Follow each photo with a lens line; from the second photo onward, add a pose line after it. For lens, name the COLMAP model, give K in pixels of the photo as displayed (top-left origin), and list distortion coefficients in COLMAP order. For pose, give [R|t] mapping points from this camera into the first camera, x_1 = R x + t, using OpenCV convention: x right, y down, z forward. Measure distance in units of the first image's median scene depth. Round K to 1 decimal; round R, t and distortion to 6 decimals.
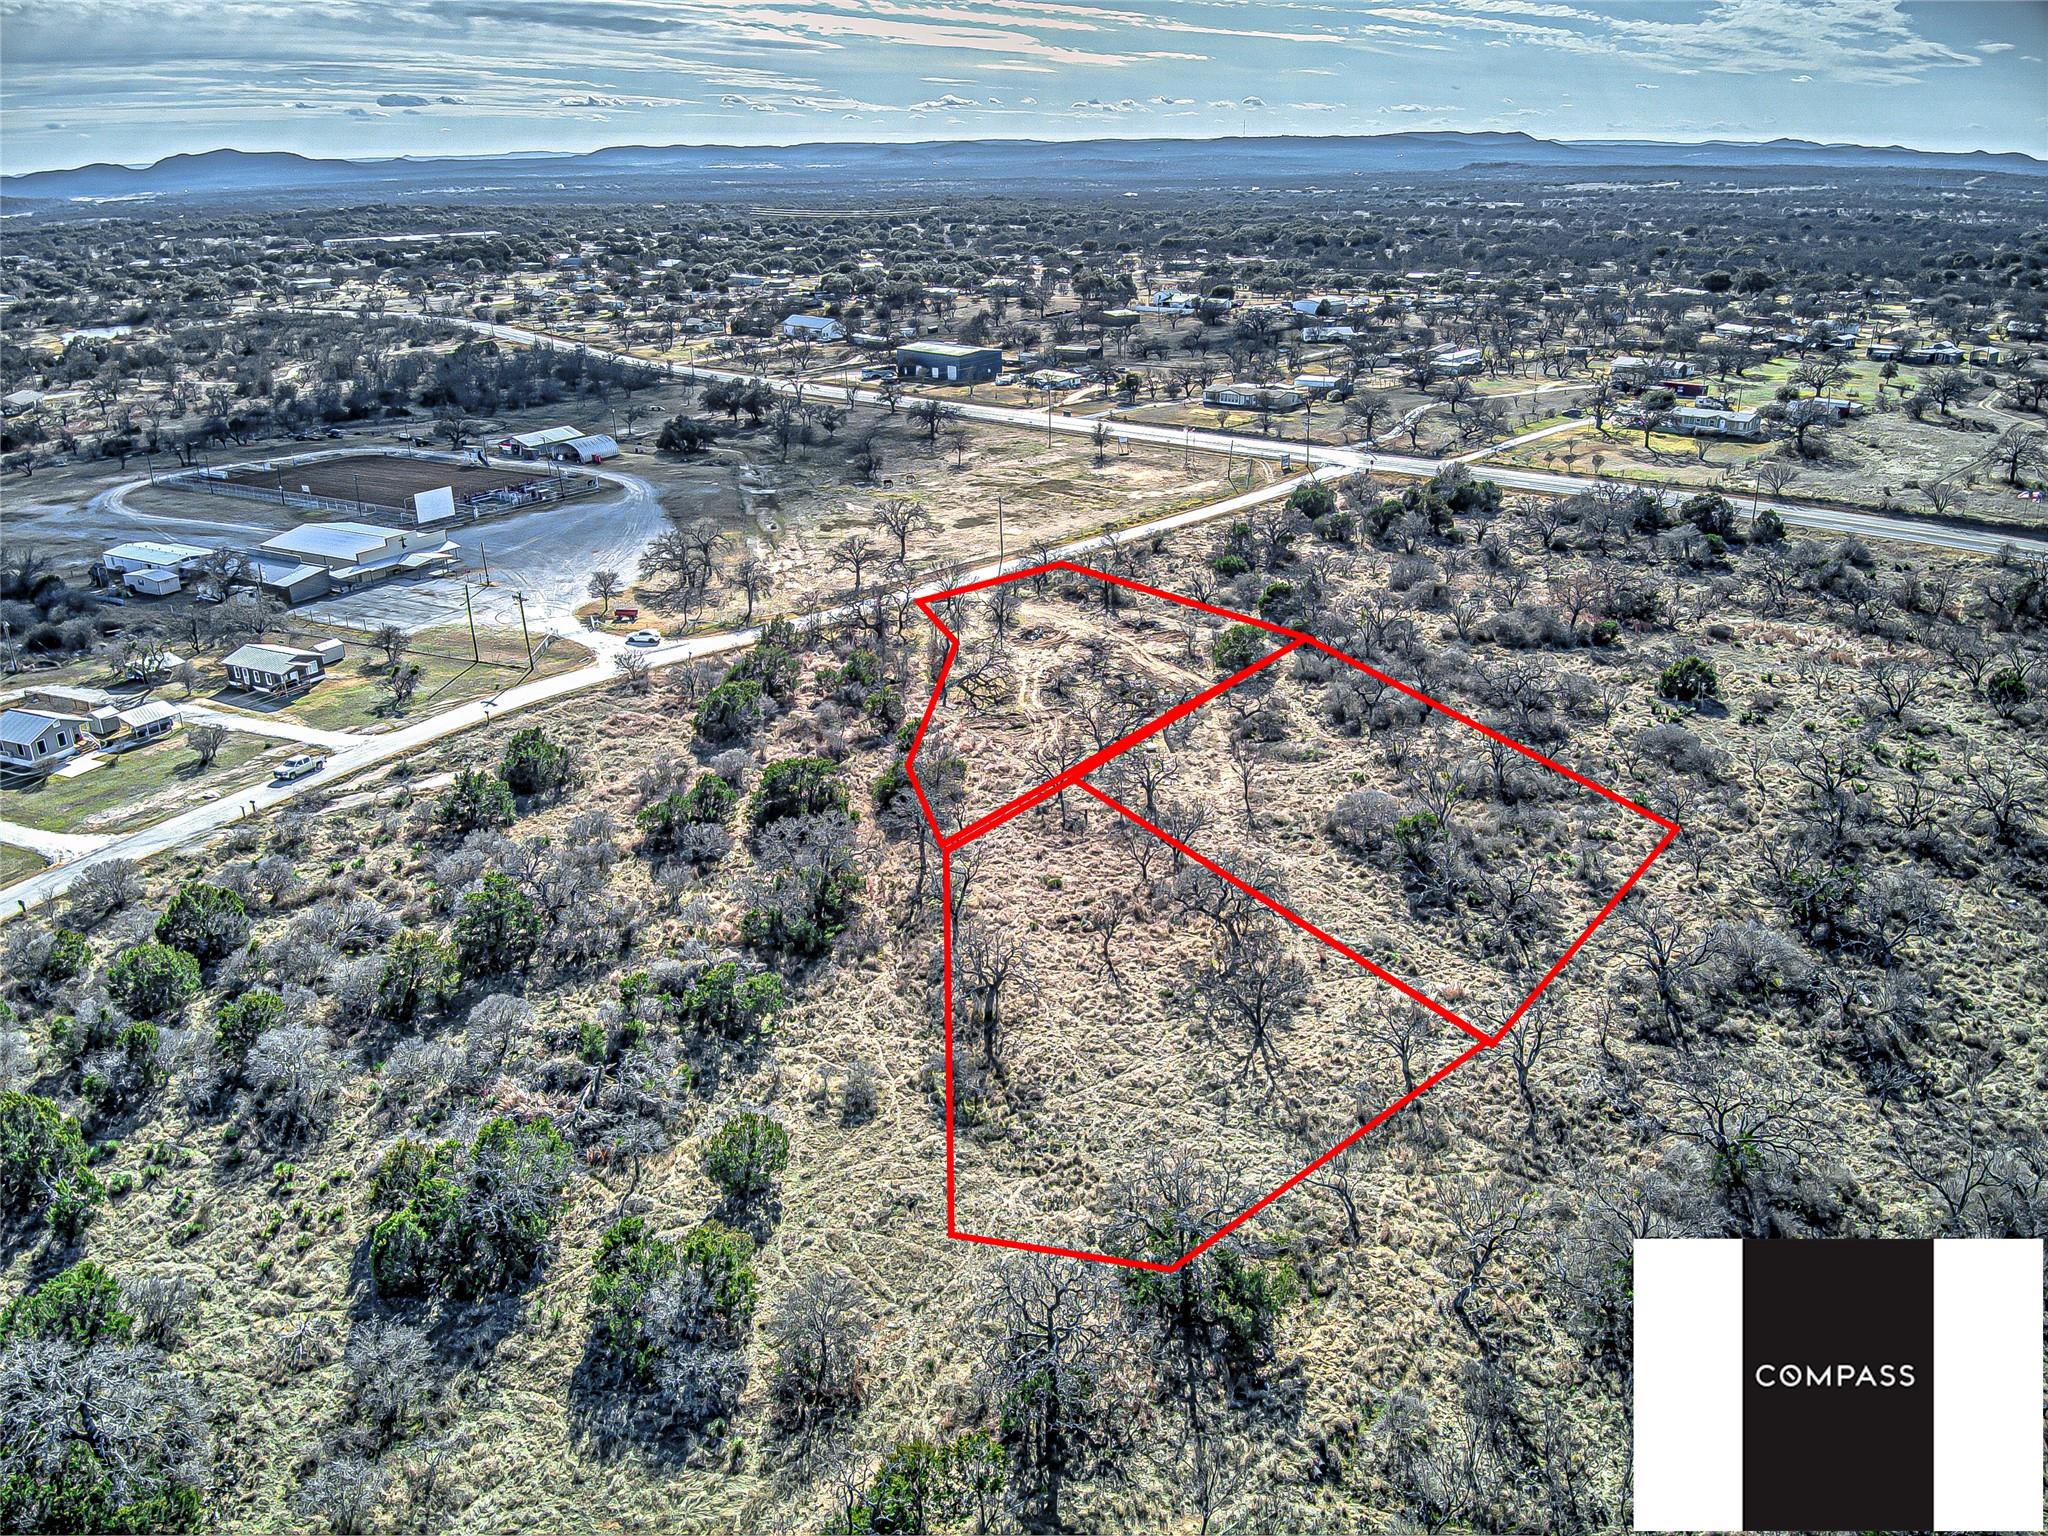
lens RADIAL K [[1487.9, 0, 1024.0], [0, 1487.9, 768.0], [0, 0, 1]] dist [0.129600, -0.257575]
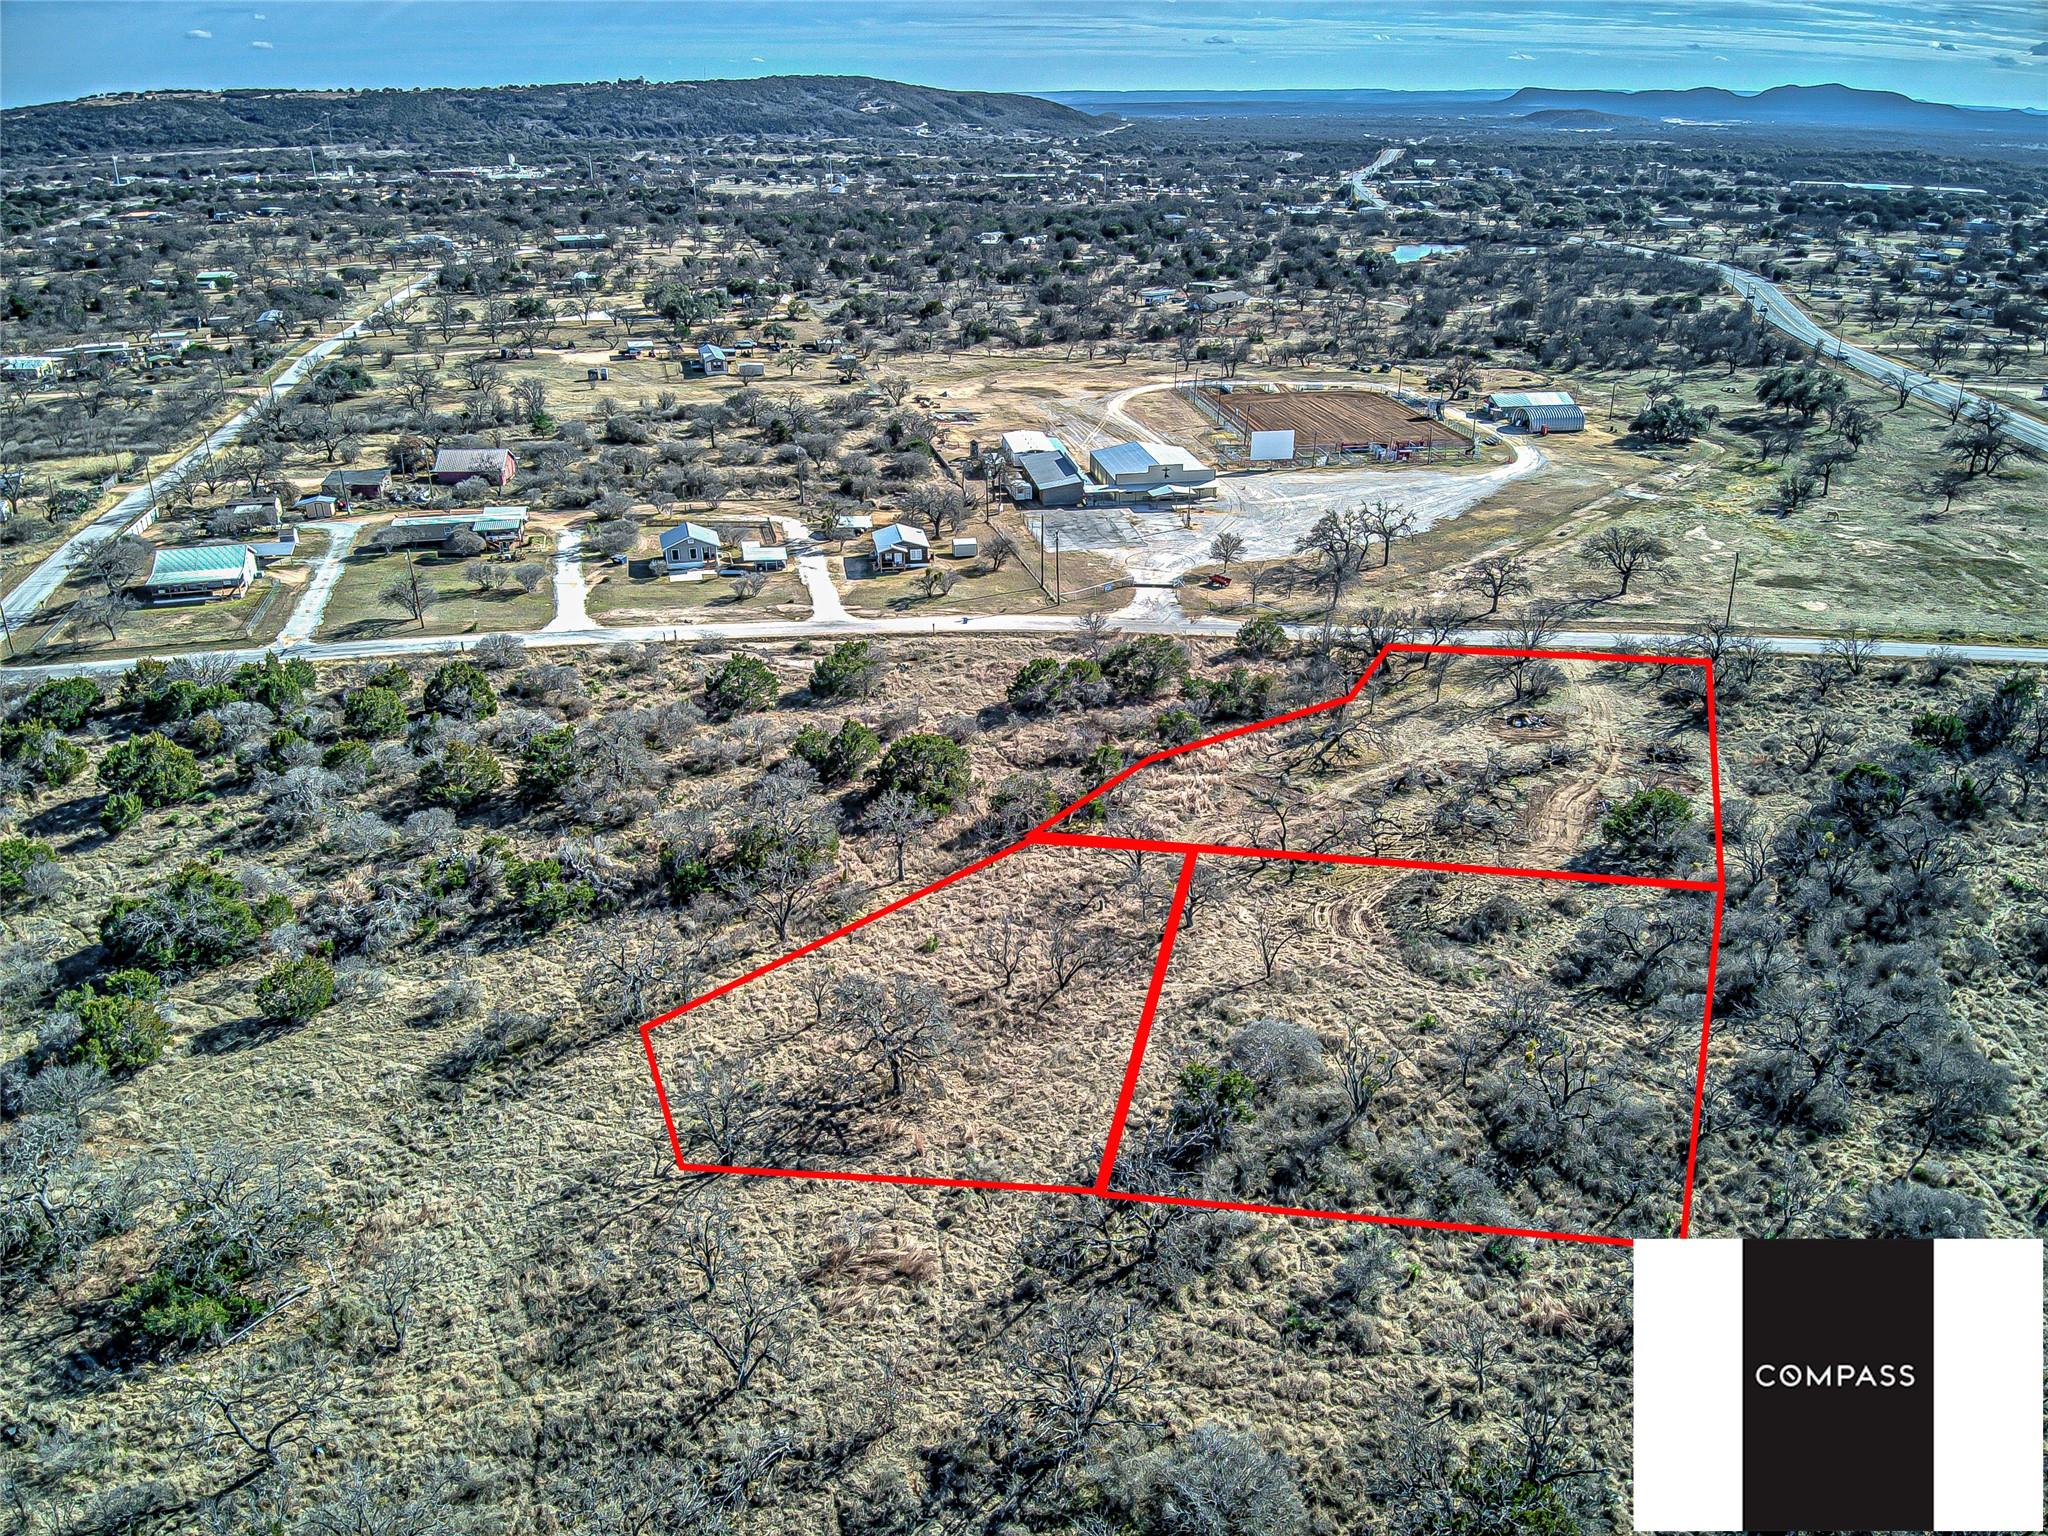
lens RADIAL K [[1492.8, 0, 1024.0], [0, 1492.8, 768.0], [0, 0, 1]] dist [0.101426, -0.207447]
pose [[0.599727, 0.331933, -0.728113, 0.457369], [-0.303042, 0.936347, 0.177256, -0.135944], [0.740603, 0.114344, 0.662142, 0.300606]]
